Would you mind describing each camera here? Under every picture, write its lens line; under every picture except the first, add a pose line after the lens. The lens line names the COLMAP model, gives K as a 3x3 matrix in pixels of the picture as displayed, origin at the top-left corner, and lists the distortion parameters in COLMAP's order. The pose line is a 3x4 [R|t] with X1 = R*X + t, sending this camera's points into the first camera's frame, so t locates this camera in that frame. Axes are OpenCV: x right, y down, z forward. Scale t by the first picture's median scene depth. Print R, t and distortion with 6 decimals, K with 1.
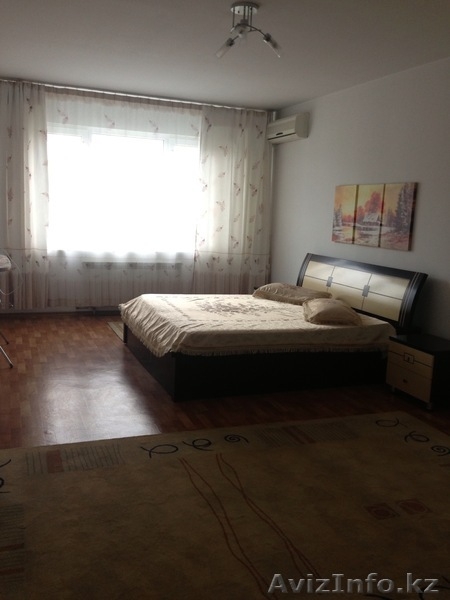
lens RADIAL K [[554.3, 0, 221.8], [0, 554.3, 302.6], [0, 0, 1]] dist [-0.000962, 0.000000]
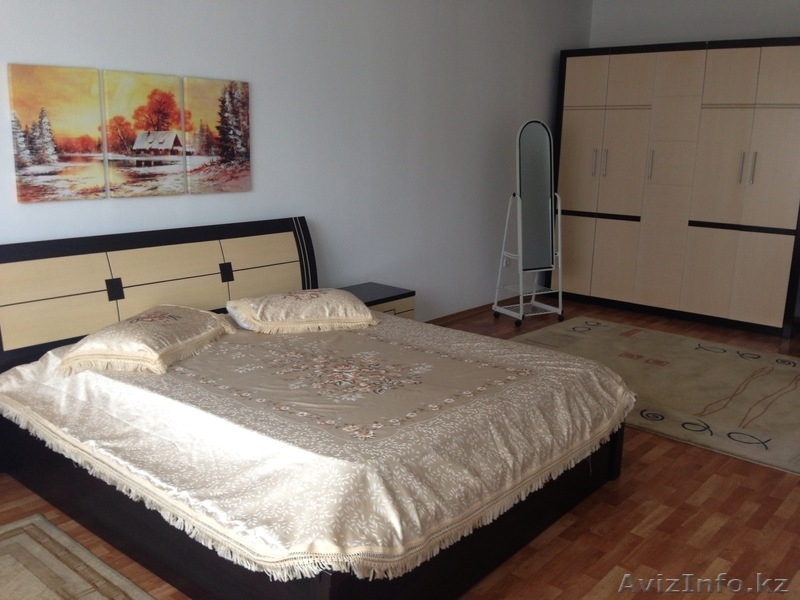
lens RADIAL K [[739.1, 0, 393.8], [0, 739.1, 294.9], [0, 0, 1]] dist [-0.000962, 0.000000]
pose [[-0.475818, -0.221222, 0.851269, -0.454321], [0.115686, 0.943703, 0.309906, -0.206555], [-0.871903, 0.245939, -0.423438, 1.142769]]
